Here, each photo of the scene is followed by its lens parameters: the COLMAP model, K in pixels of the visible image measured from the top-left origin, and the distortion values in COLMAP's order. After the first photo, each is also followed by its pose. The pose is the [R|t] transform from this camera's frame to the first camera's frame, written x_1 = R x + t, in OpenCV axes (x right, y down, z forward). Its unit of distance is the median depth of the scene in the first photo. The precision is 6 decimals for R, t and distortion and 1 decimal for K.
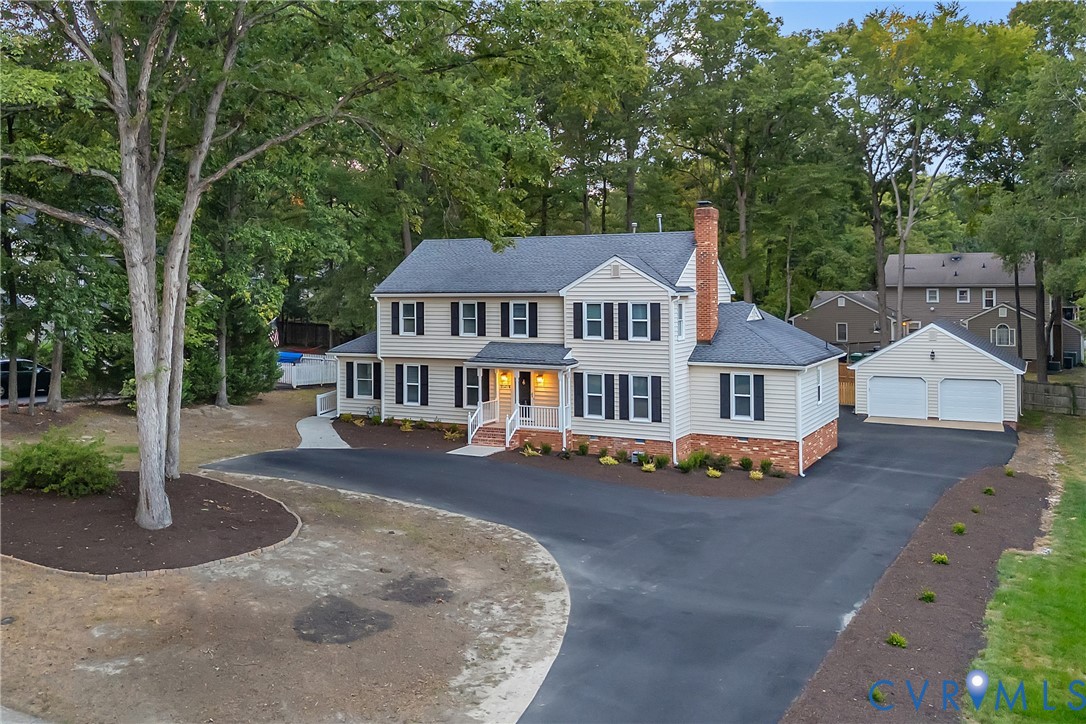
lens RADIAL K [[1003.6, 0, 503.0], [0, 1003.6, 309.5], [0, 0, 1]] dist [0.044833, 0.000000]
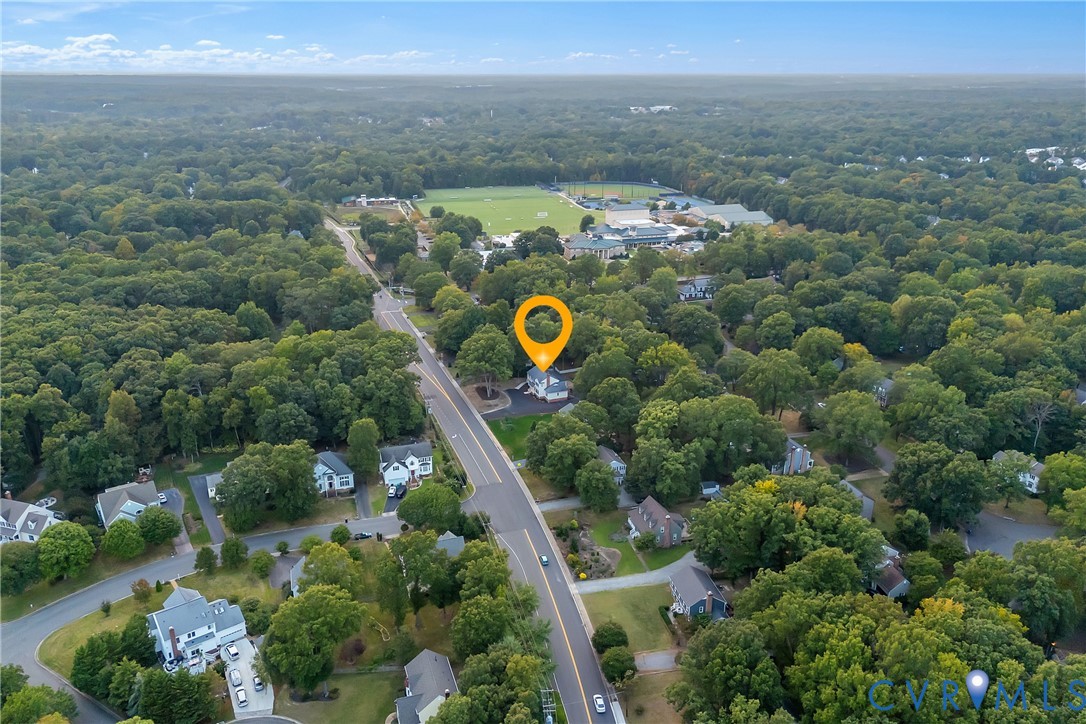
lens RADIAL K [[806.9, 0, 544.6], [0, 806.9, 360.6], [0, 0, 1]] dist [0.042739, -0.027704]
pose [[0.758925, 0.224520, -0.611248, 5.075762], [-0.017098, 0.945227, 0.325965, -2.857781], [0.650954, -0.236932, 0.721195, -4.763564]]
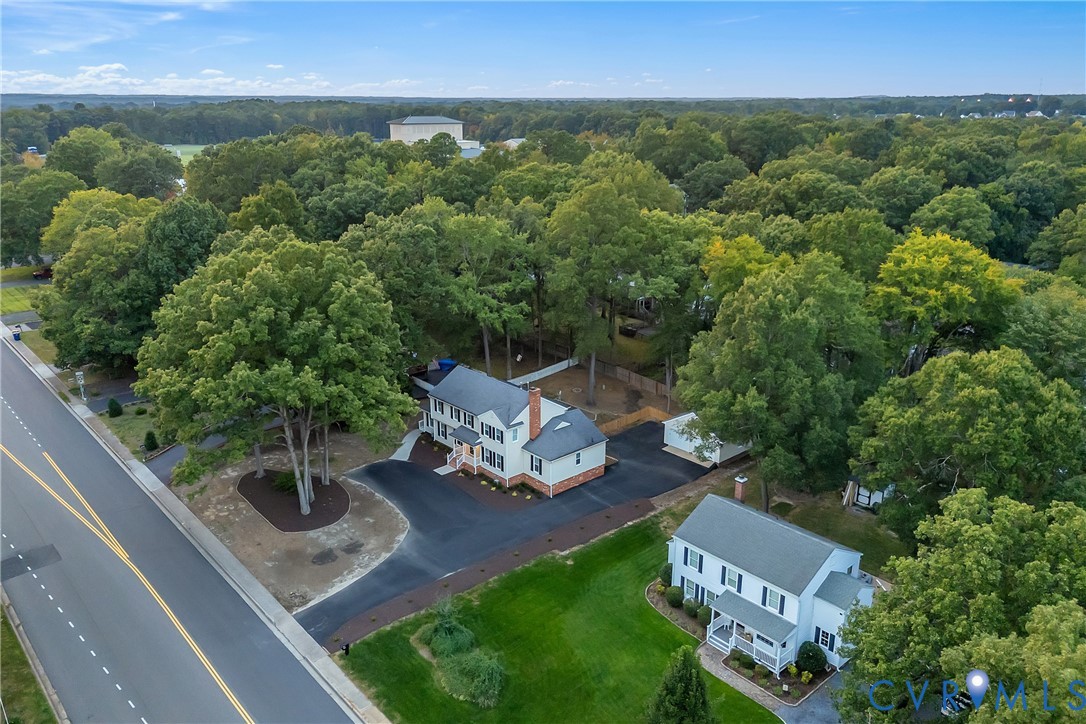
lens RADIAL K [[806.9, 0, 540.4], [0, 806.9, 365.0], [0, 0, 1]] dist [0.042739, -0.027704]
pose [[0.942720, 0.109719, -0.315025, 0.878246], [-0.014160, 0.956673, 0.290821, -0.776626], [0.333284, -0.269702, 0.903428, -0.843860]]
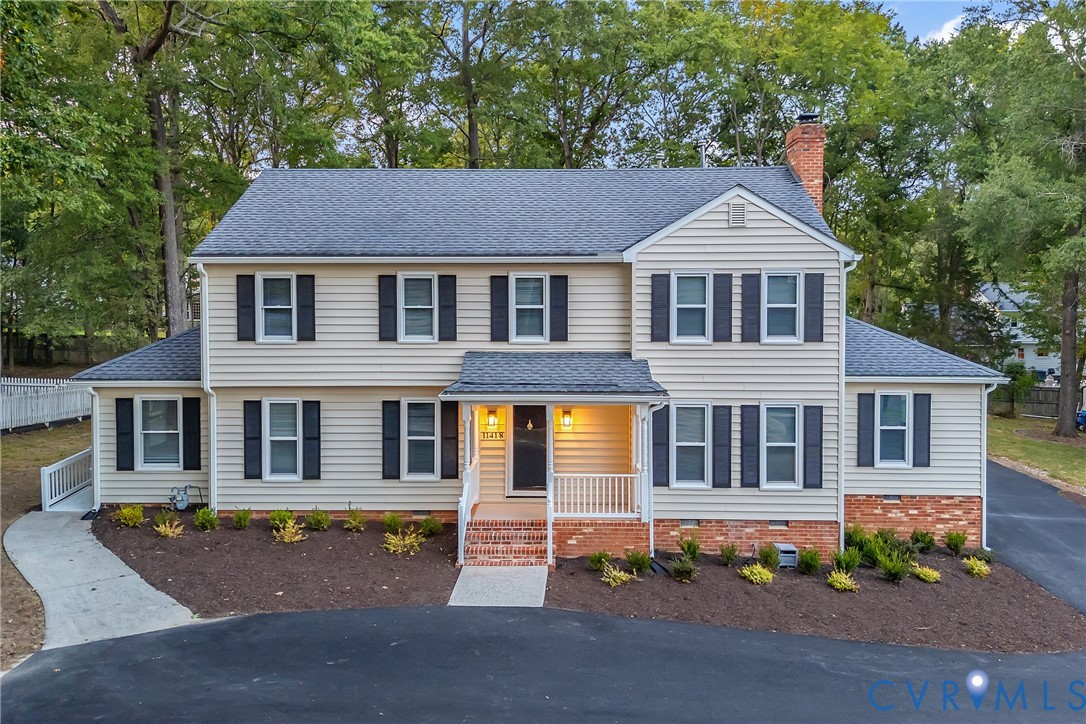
lens RADIAL K [[806.9, 0, 537.3], [0, 806.9, 346.4], [0, 0, 1]] dist [0.042739, -0.027704]
pose [[0.891346, -0.022108, 0.452784, -0.178529], [0.006371, 0.999322, 0.036250, 0.015584], [-0.453279, -0.029426, 0.890883, 0.645890]]
